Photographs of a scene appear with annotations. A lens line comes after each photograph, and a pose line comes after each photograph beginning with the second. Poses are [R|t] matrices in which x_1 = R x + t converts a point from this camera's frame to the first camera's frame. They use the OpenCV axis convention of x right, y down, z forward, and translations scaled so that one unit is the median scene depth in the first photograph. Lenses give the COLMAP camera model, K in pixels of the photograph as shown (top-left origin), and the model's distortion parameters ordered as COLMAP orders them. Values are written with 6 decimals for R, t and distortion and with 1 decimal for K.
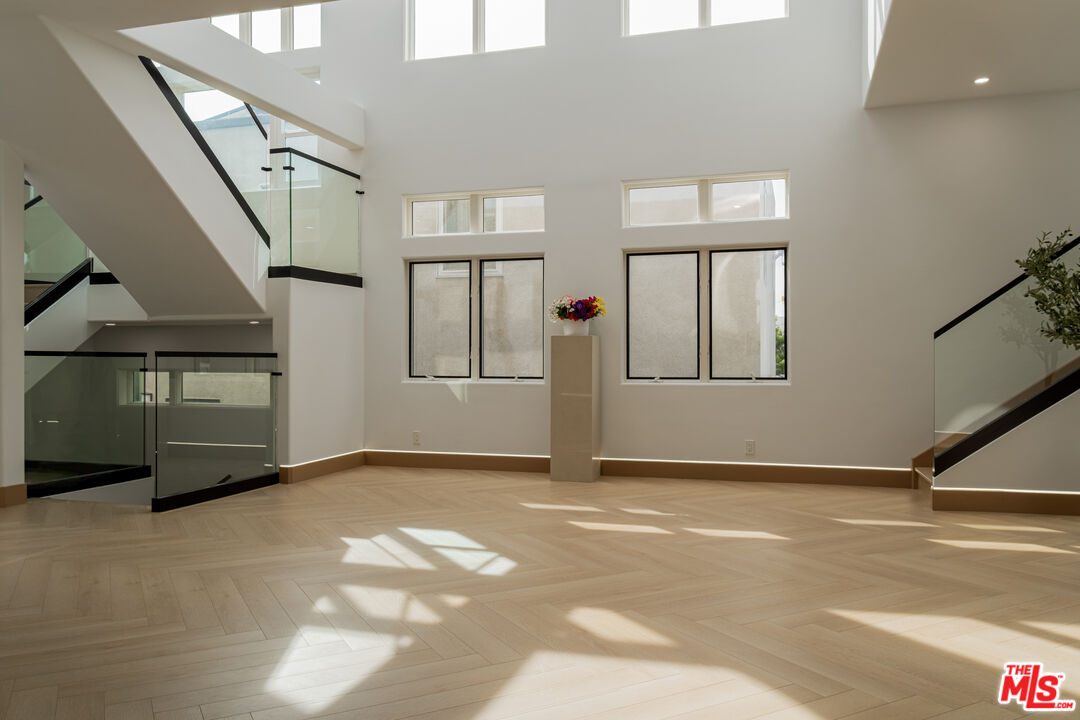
lens RADIAL K [[827.9, 0, 561.4], [0, 827.9, 354.0], [0, 0, 1]] dist [0.002581, 0.005997]
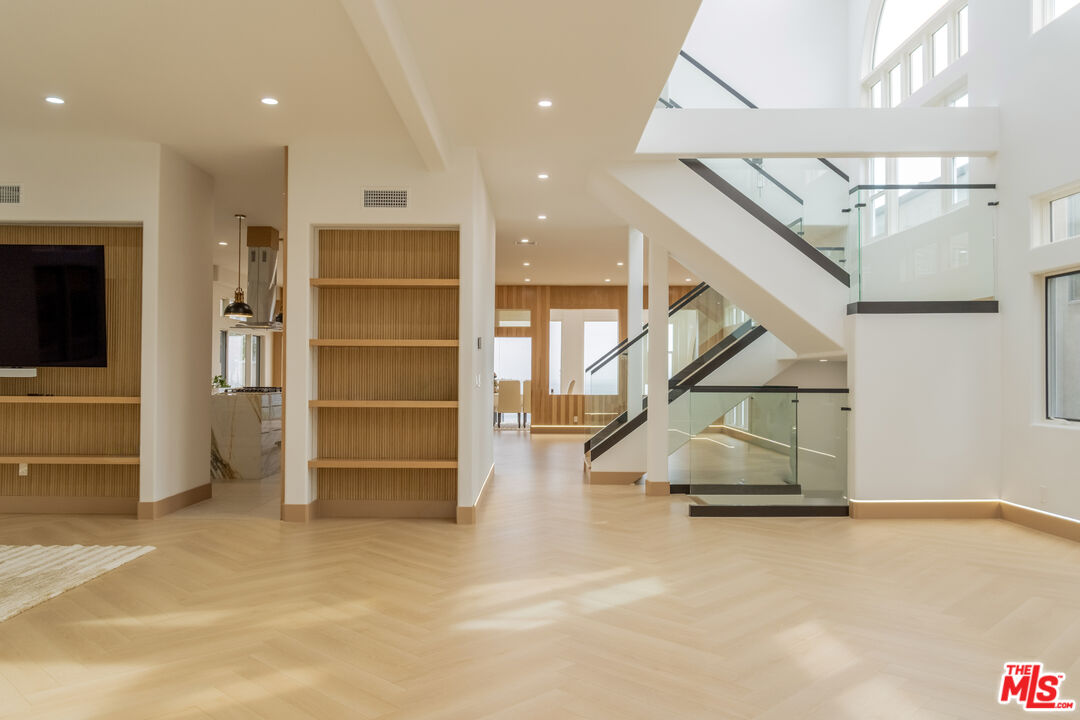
lens RADIAL K [[807.1, 0, 540.0], [0, 807.1, 360.0], [0, 0, 1]] dist [0.002291, 0.002361]
pose [[0.282839, -0.023763, -0.958873, 0.446113], [0.000392, 0.999696, -0.024659, -0.010467], [0.959167, 0.006598, 0.282763, 0.312481]]
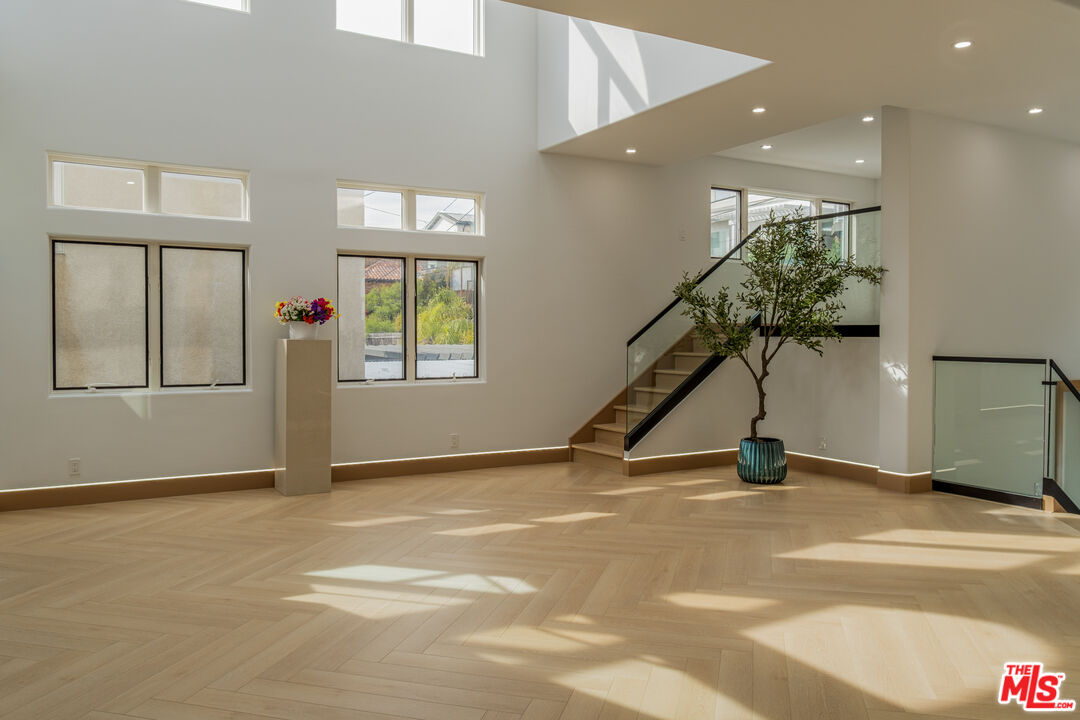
lens RADIAL K [[827.9, 0, 561.4], [0, 827.9, 354.0], [0, 0, 1]] dist [0.002581, 0.005997]
pose [[0.689187, -0.000710, 0.724583, -0.426734], [0.005777, 0.999973, -0.004515, 0.001483], [-0.724561, 0.007298, 0.689172, 0.136463]]
